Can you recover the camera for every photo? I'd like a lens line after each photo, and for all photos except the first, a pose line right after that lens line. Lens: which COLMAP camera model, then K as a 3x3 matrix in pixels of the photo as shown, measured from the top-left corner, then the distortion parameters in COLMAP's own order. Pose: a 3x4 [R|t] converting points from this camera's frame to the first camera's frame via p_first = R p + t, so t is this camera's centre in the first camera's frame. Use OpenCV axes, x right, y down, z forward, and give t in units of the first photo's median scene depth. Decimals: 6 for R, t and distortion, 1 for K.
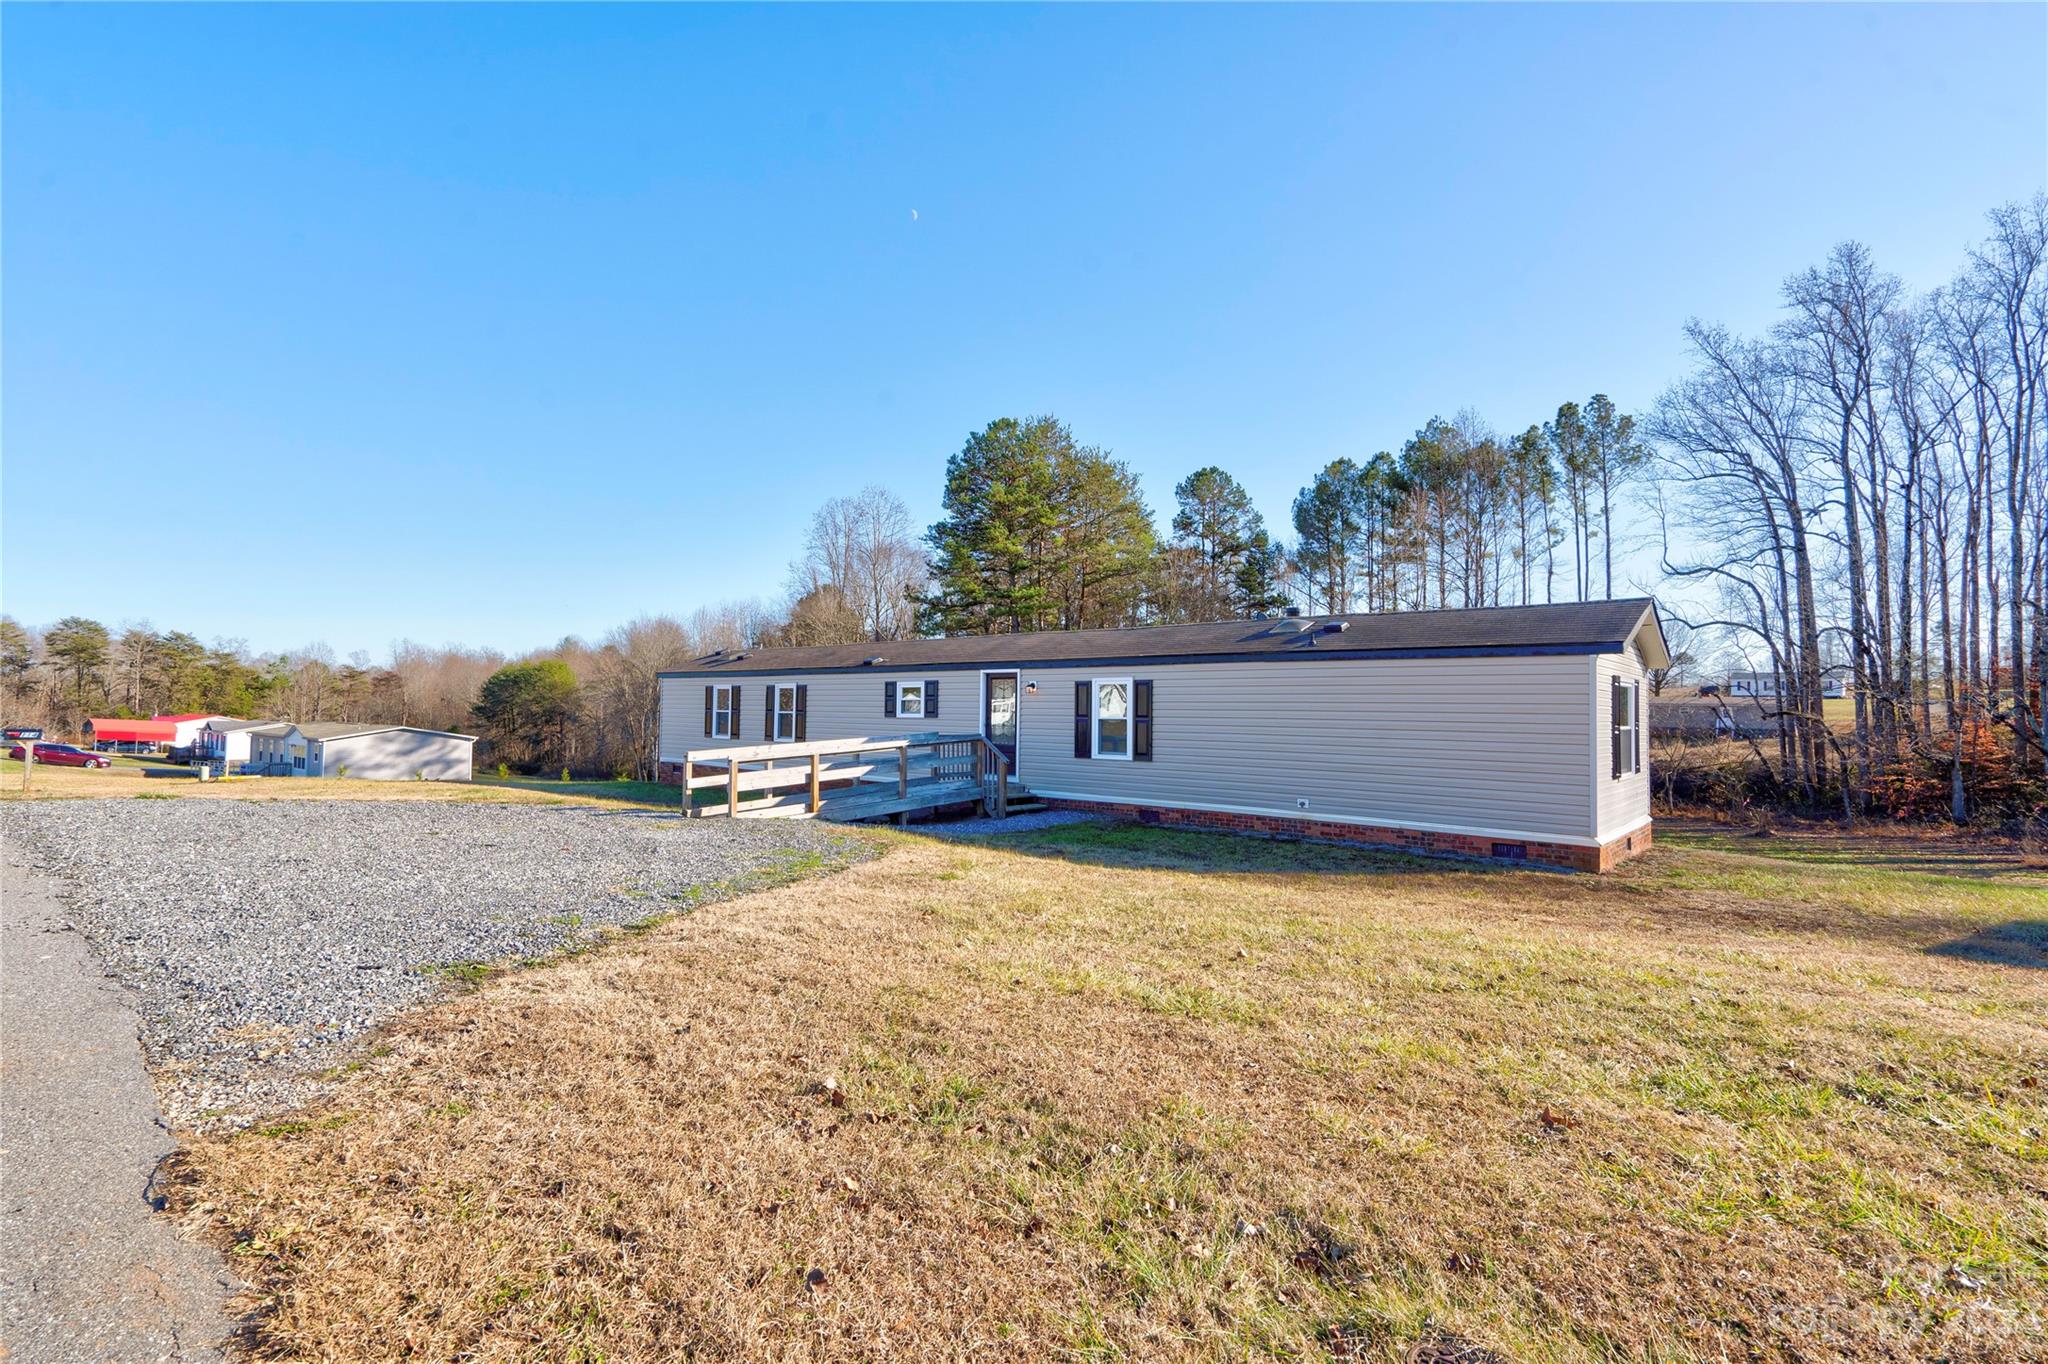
lens RADIAL K [[1007.5, 0, 1024.0], [0, 1007.5, 682.0], [0, 0, 1]] dist [0.002655, 0.000407]
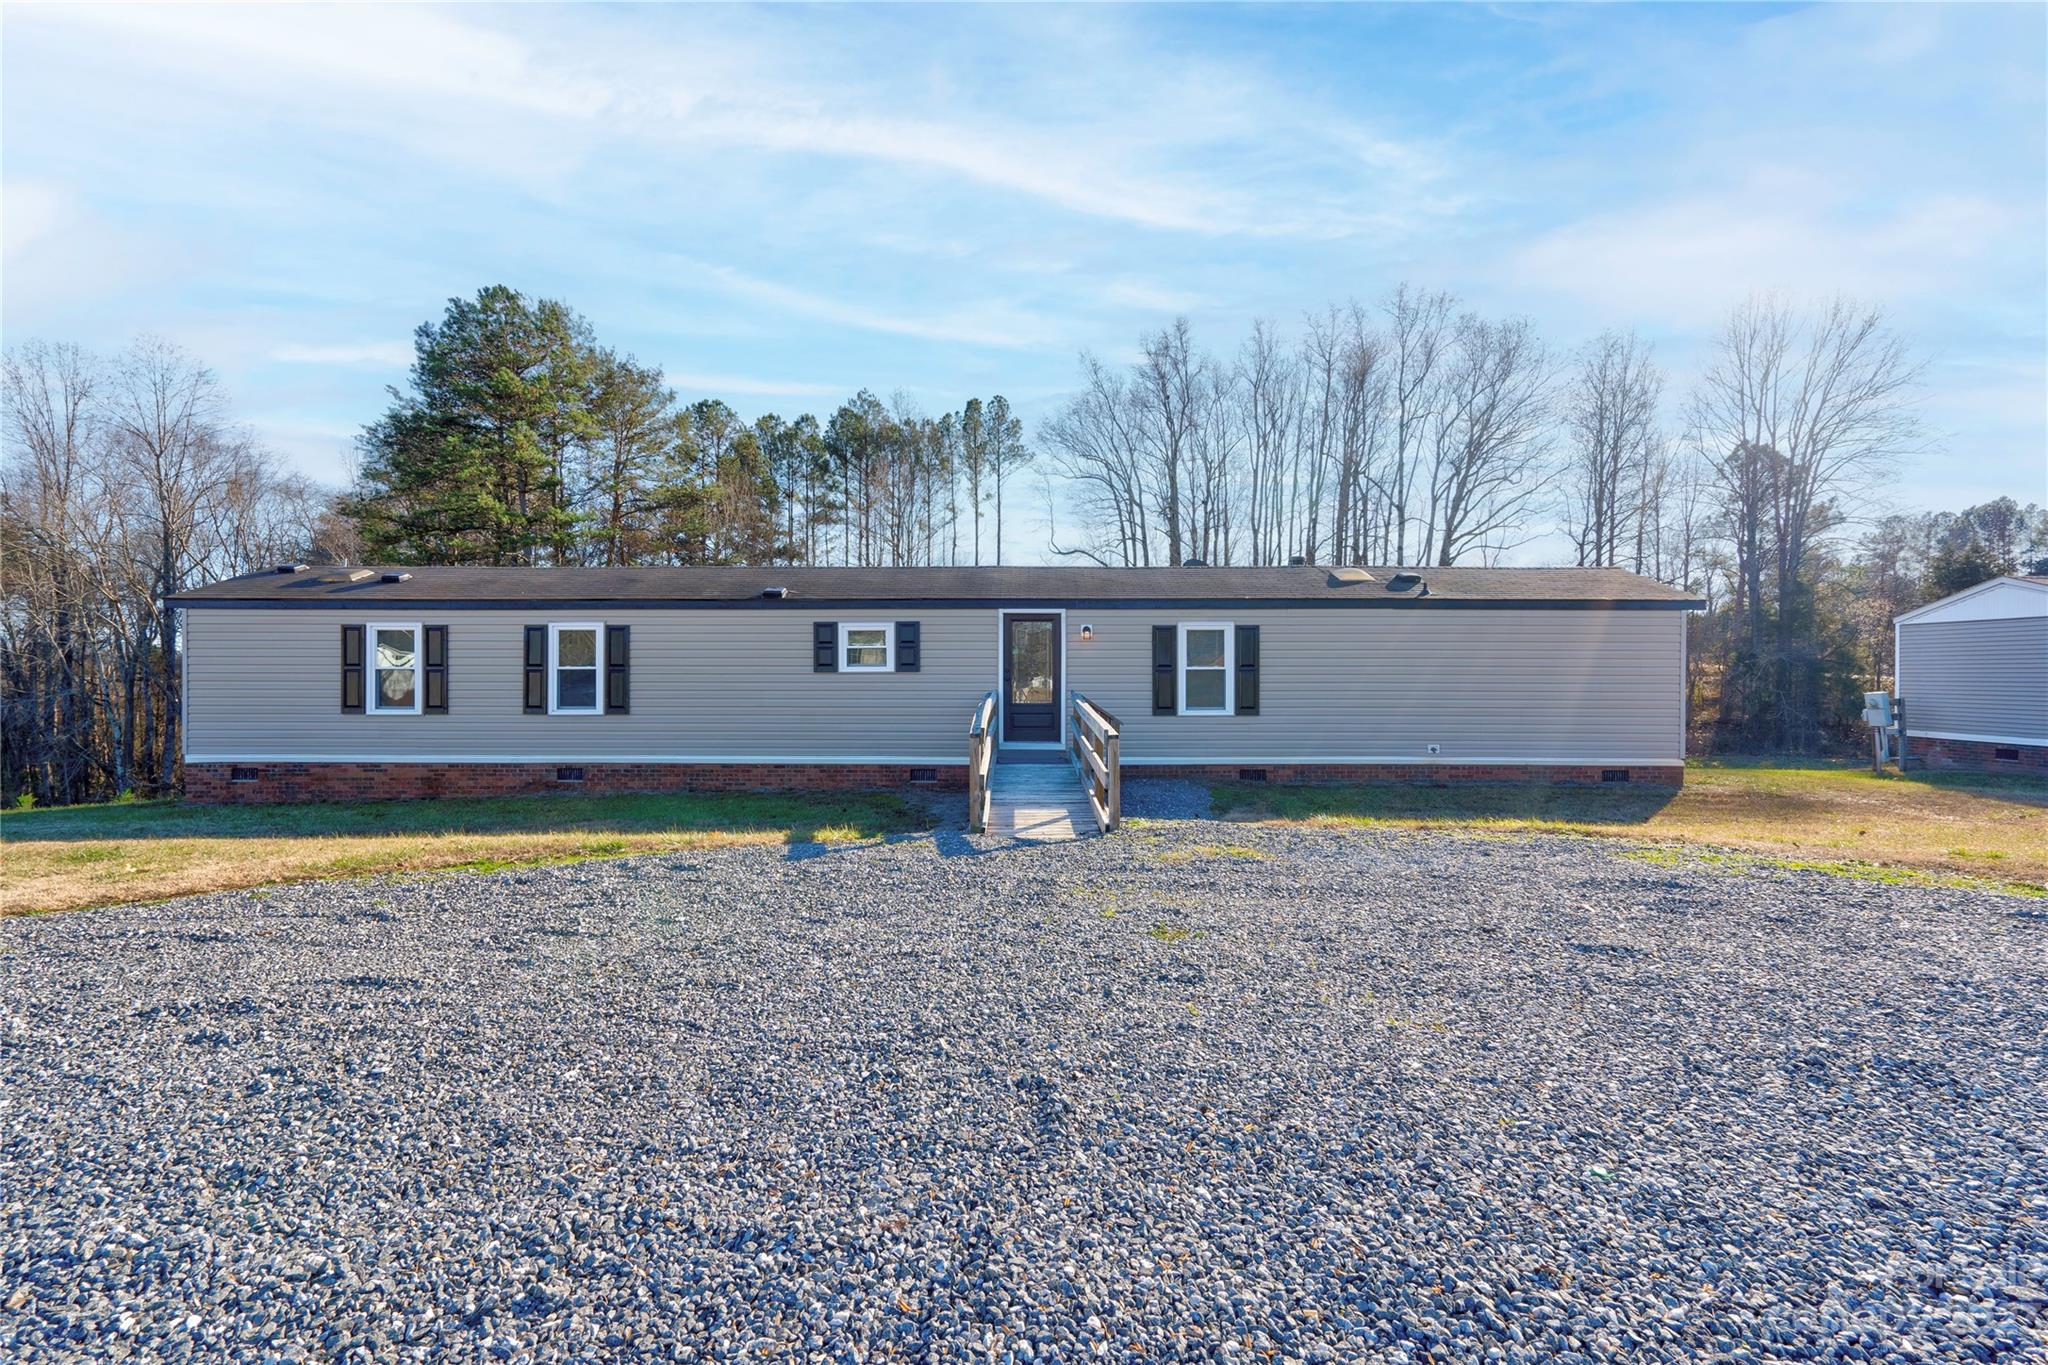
lens RADIAL K [[929.7, 0, 1032.4], [0, 929.7, 677.5], [0, 0, 1]] dist [-0.008617, 0.014238]
pose [[0.747622, -0.021084, 0.663790, -0.195332], [-0.010710, 0.998983, 0.043794, 0.003499], [-0.664038, -0.039851, 0.746636, 0.172101]]
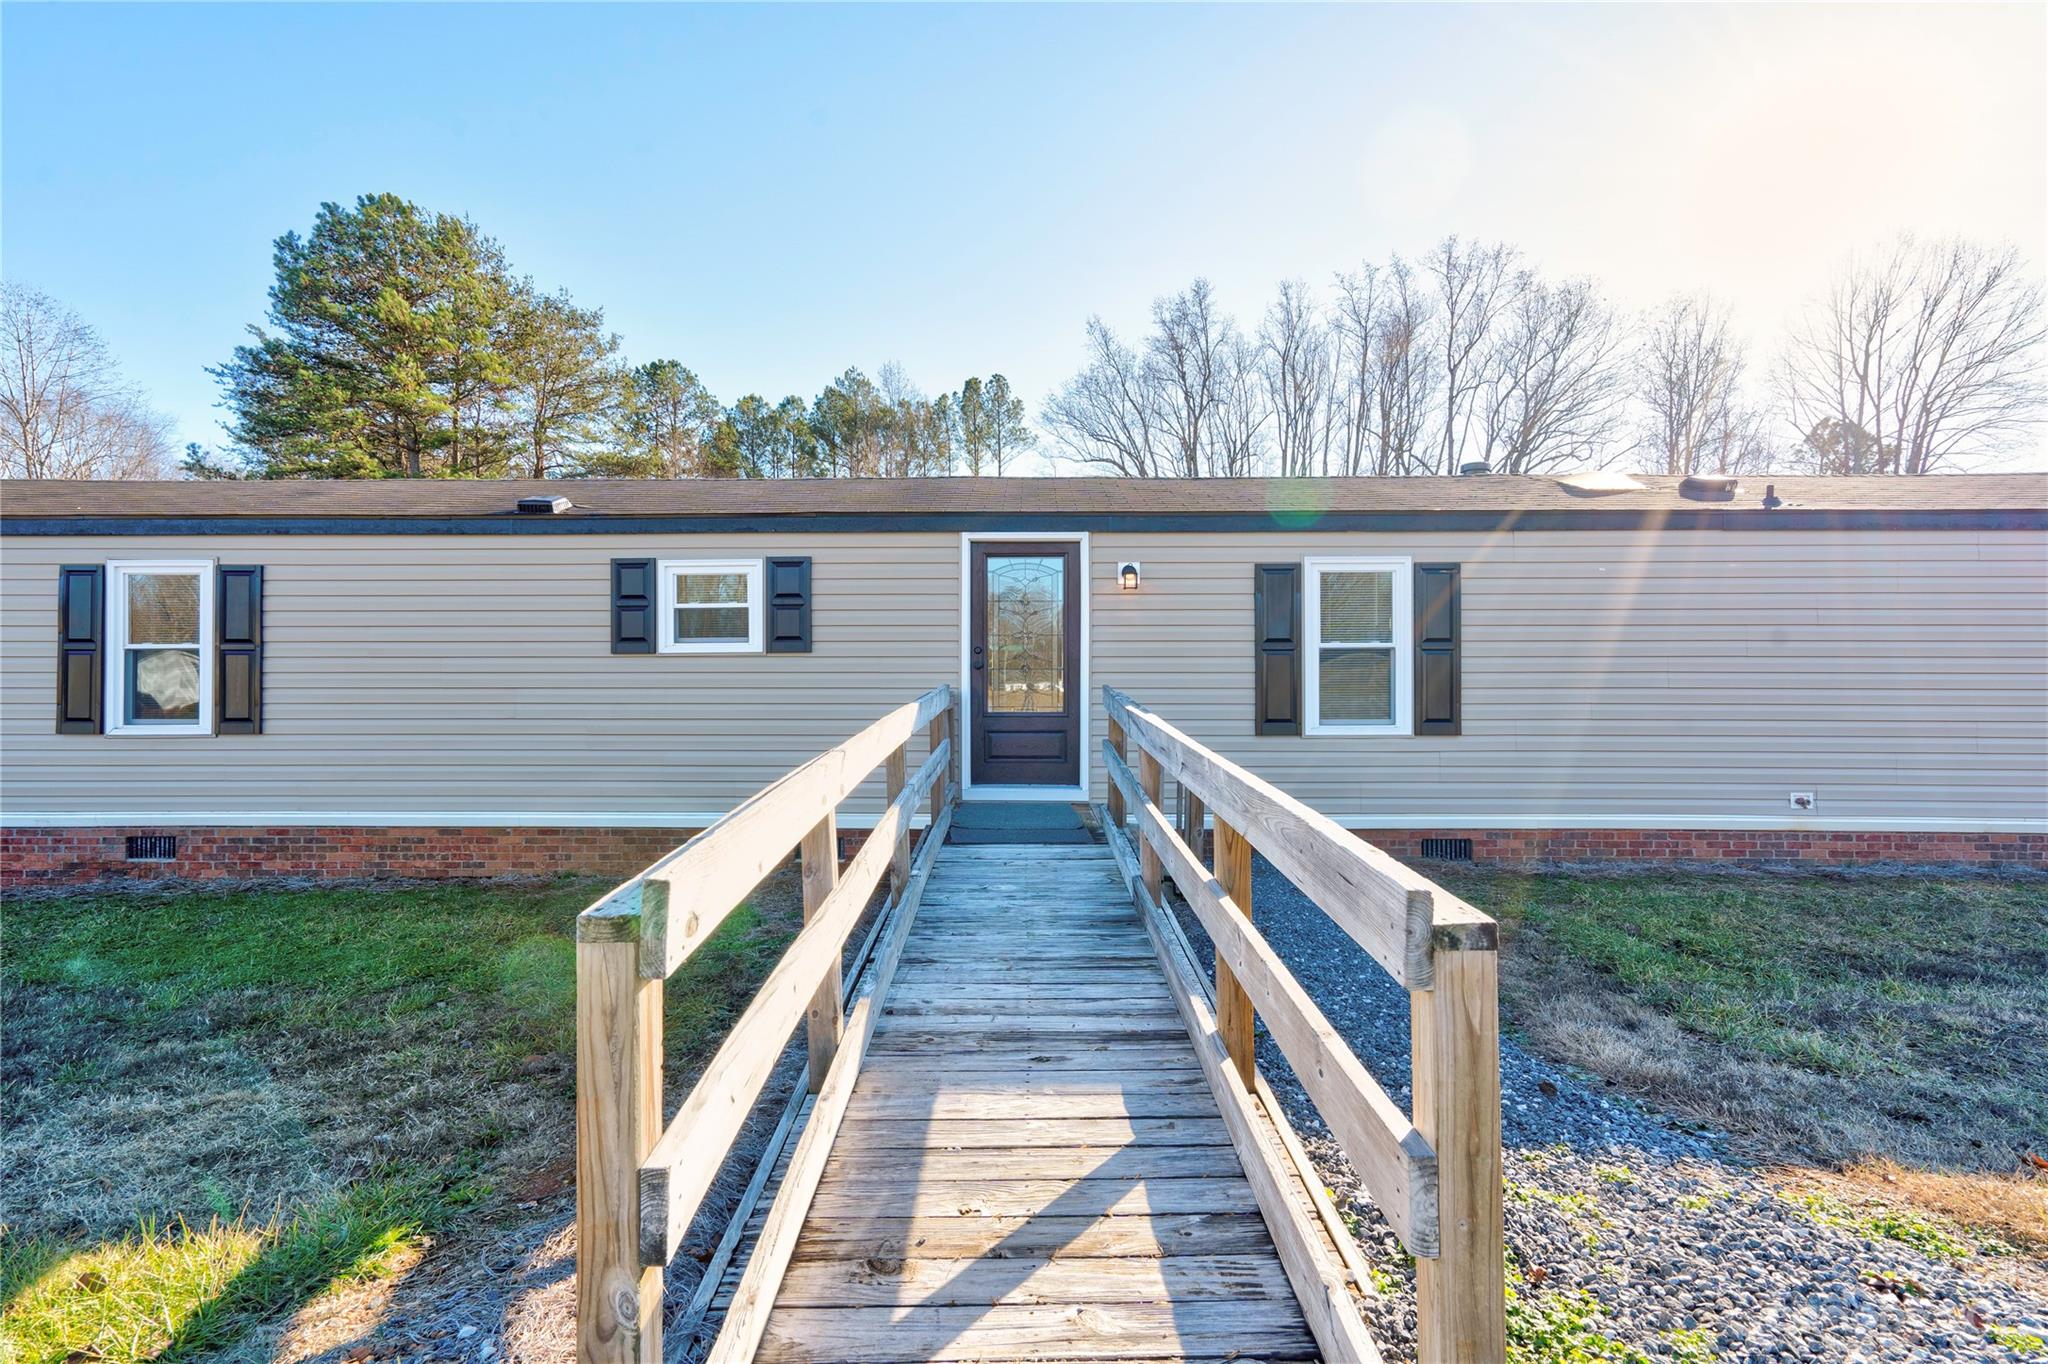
lens RADIAL K [[924.0, 0, 1028.3], [0, 924.0, 670.9], [0, 0, 1]] dist [0.024322, 0.000065]
pose [[0.754758, -0.013056, 0.655873, -0.105435], [-0.009474, 0.999481, 0.030798, 0.012469], [-0.655935, -0.029459, 0.754243, 0.270128]]
